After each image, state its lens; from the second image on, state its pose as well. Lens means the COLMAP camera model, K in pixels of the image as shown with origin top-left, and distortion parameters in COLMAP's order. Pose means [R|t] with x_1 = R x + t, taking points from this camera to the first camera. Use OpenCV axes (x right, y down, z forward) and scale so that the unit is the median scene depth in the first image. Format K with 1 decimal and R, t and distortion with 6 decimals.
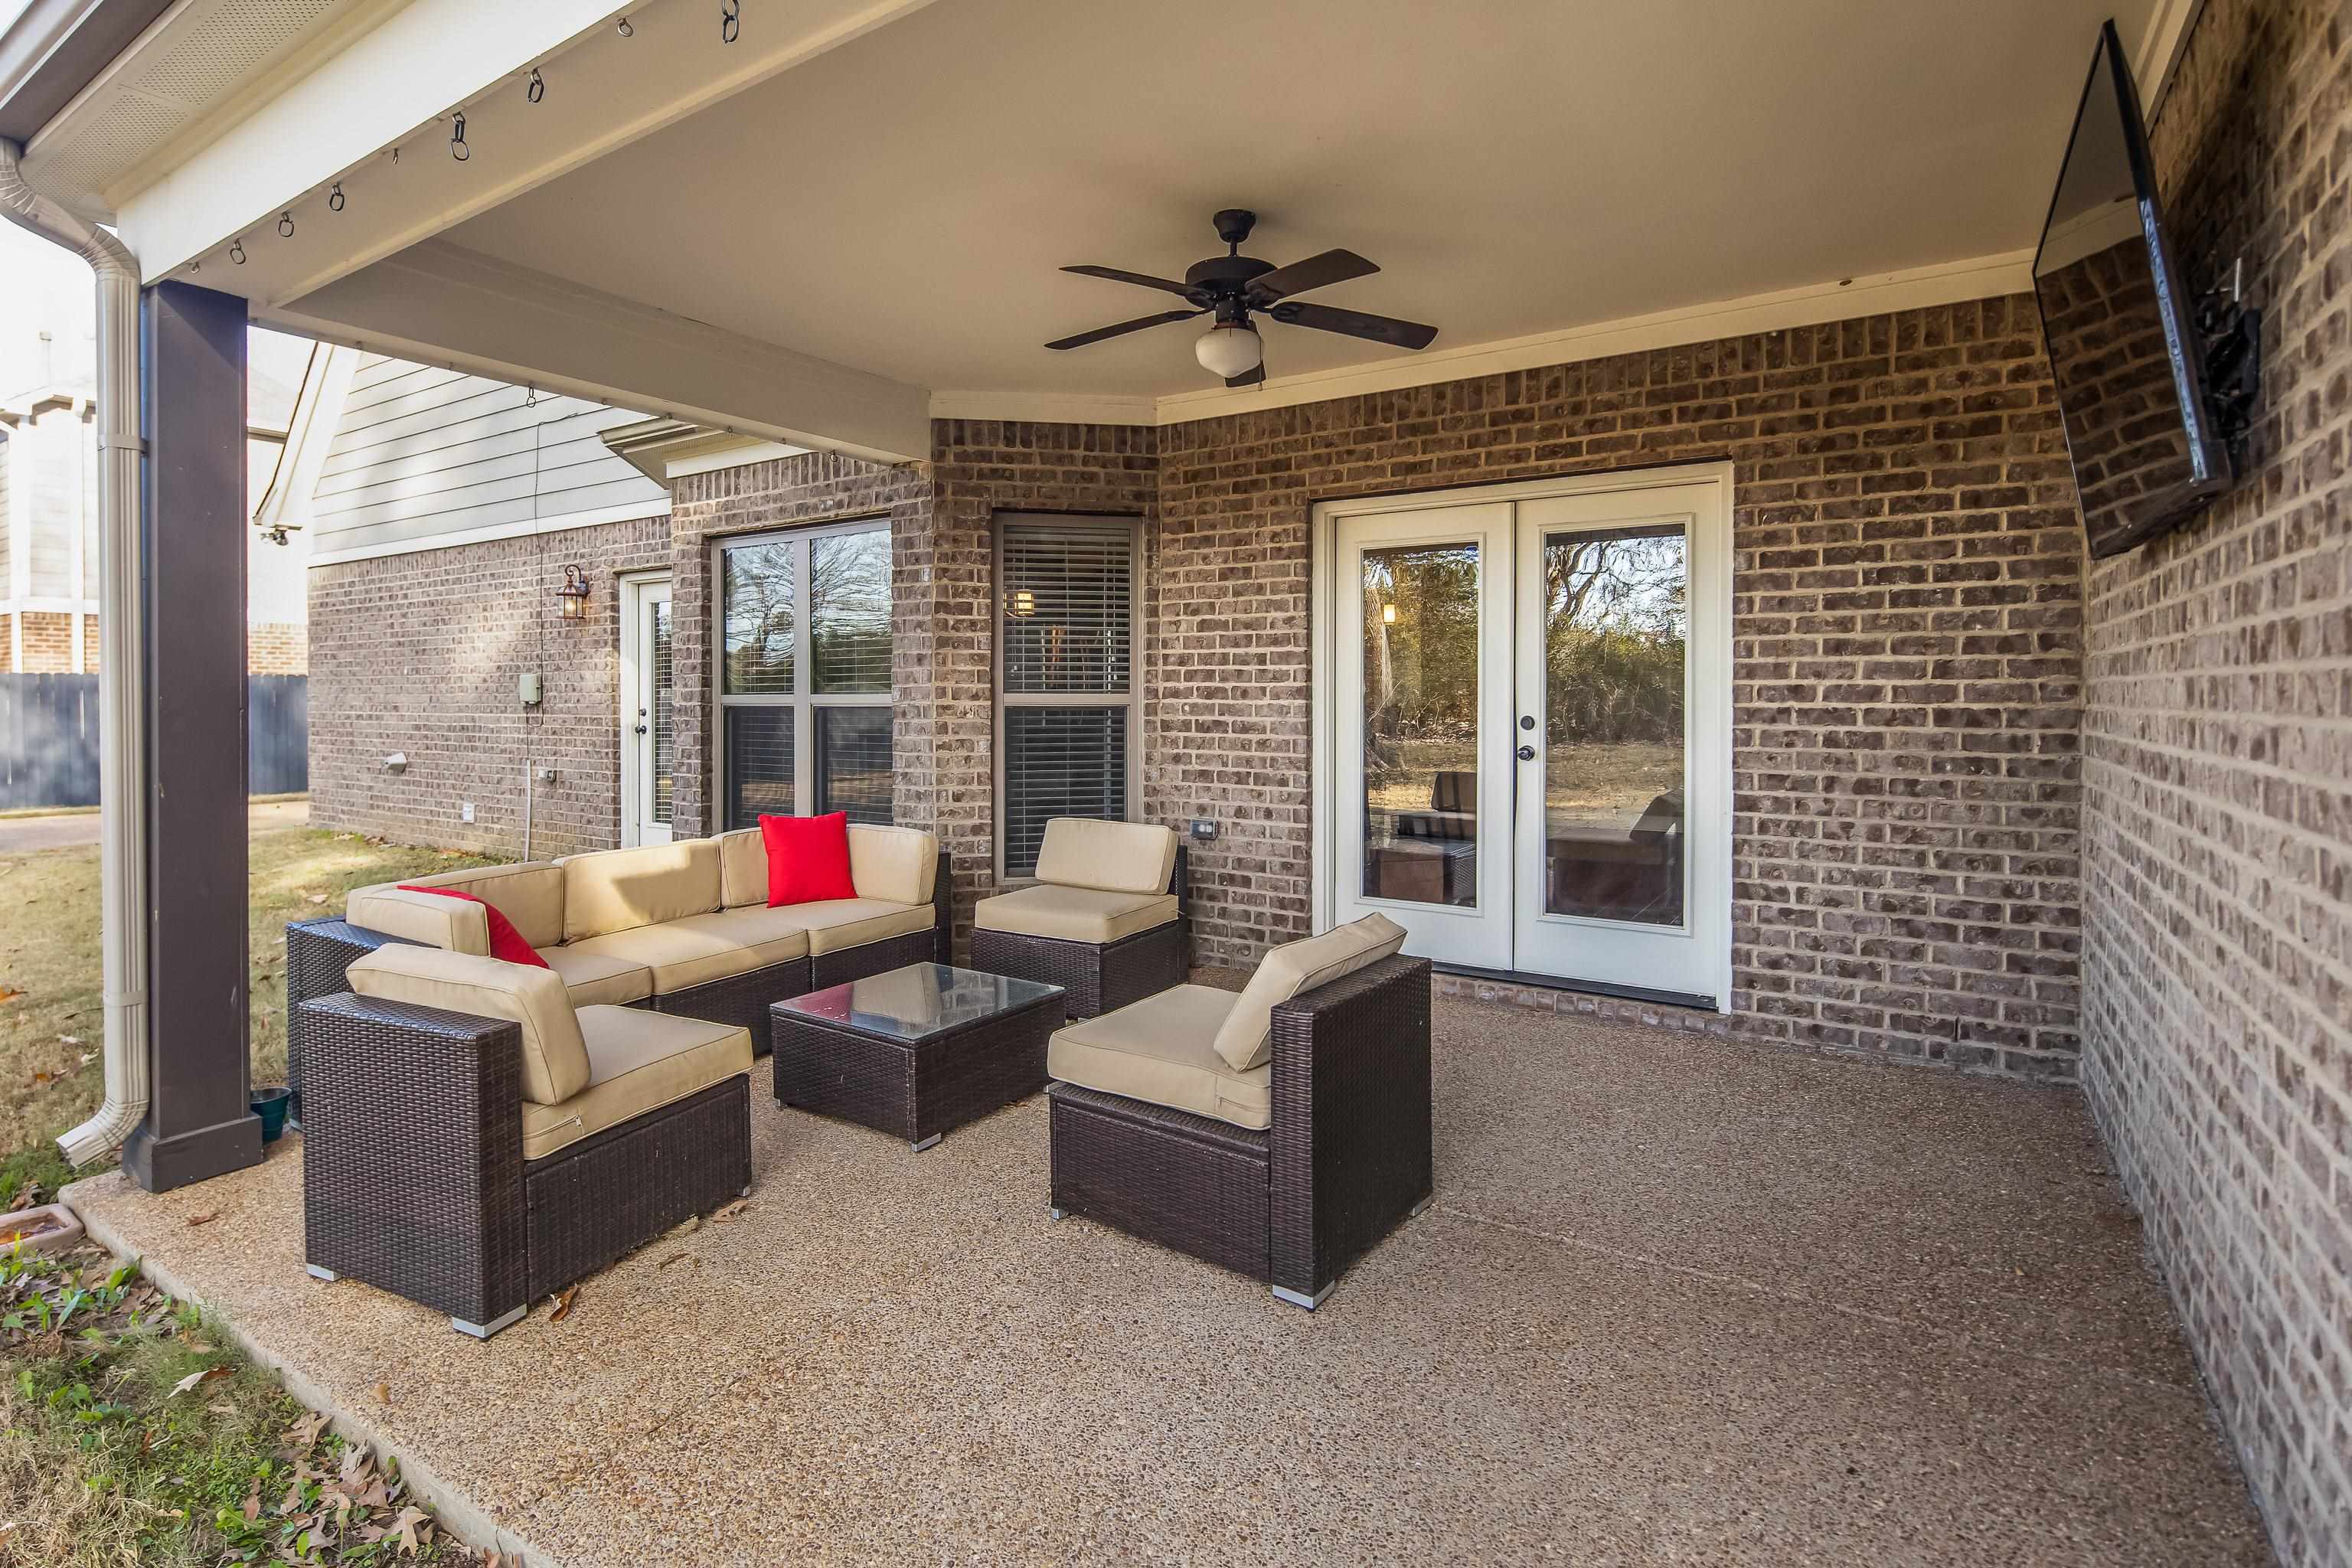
lens RADIAL K [[1131.2, 0, 1145.4], [0, 1131.2, 746.0], [0, 0, 1]] dist [0.005272, -0.004817]
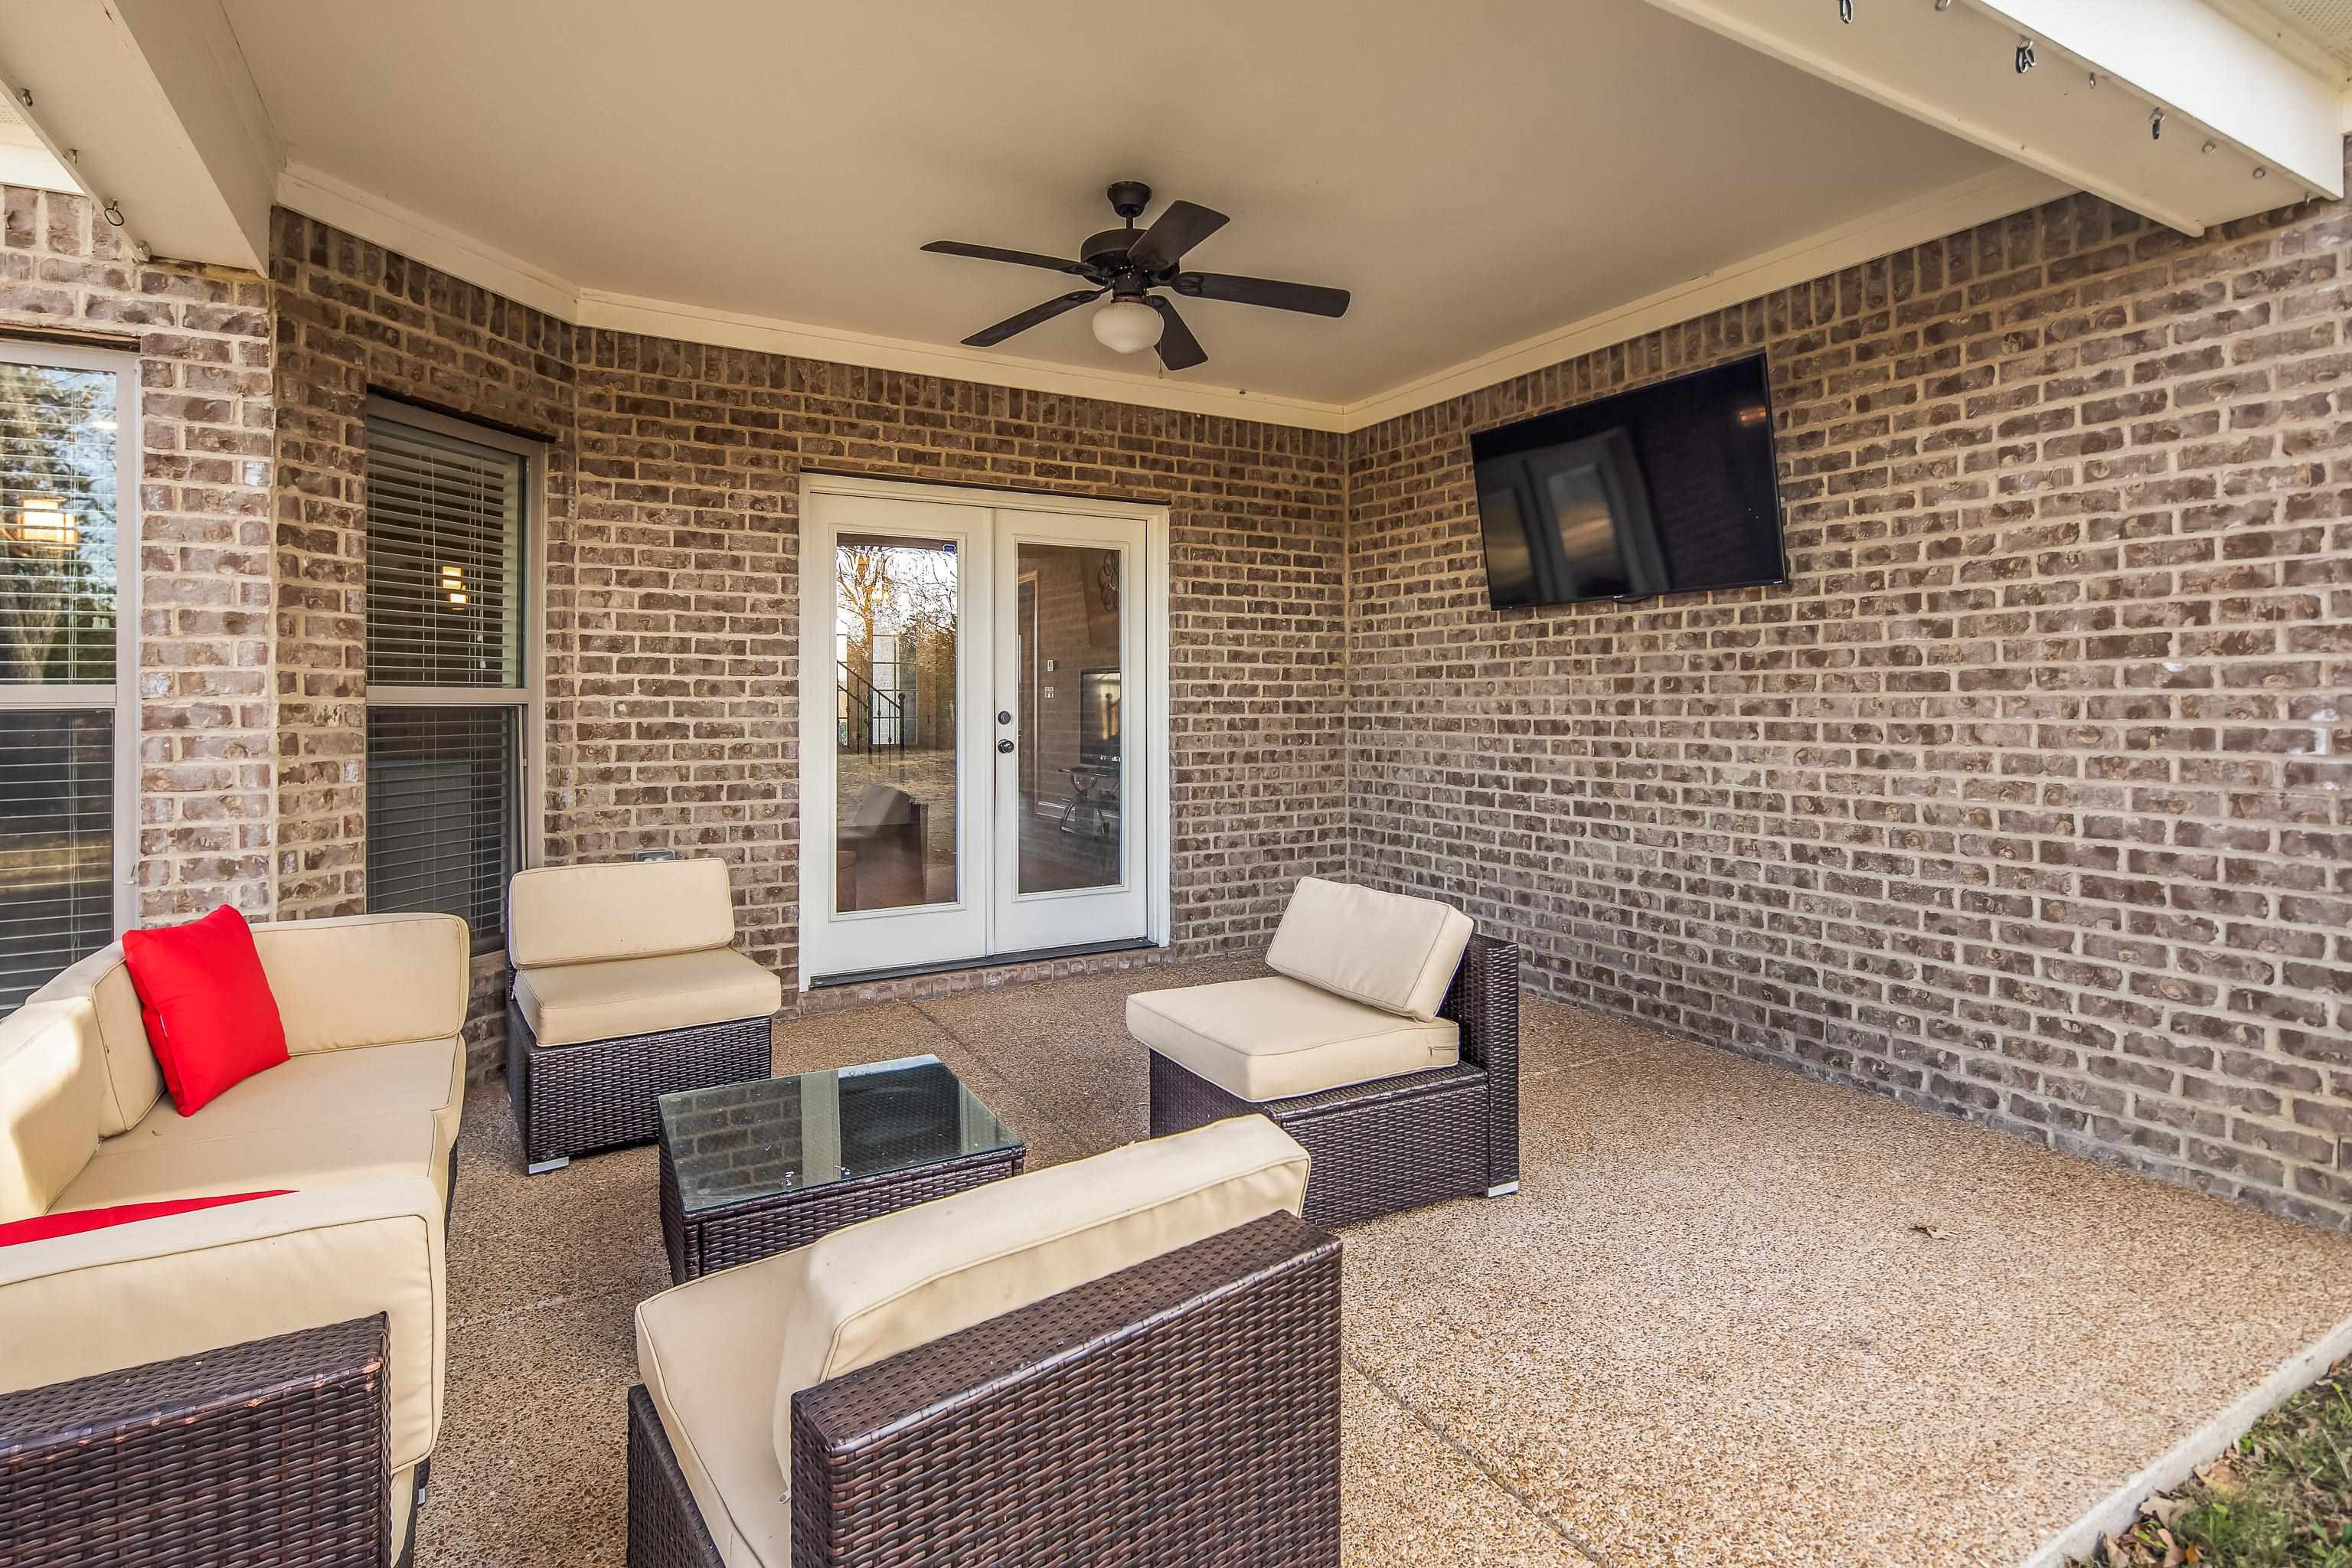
lens RADIAL K [[1148.5, 0, 1126.4], [0, 1148.5, 735.6], [0, 0, 1]] dist [0.002604, -0.000114]
pose [[0.466850, -0.026958, 0.883925, -0.514700], [0.043569, 0.999023, 0.007458, -0.006151], [-0.883263, 0.035030, 0.467568, 0.359723]]
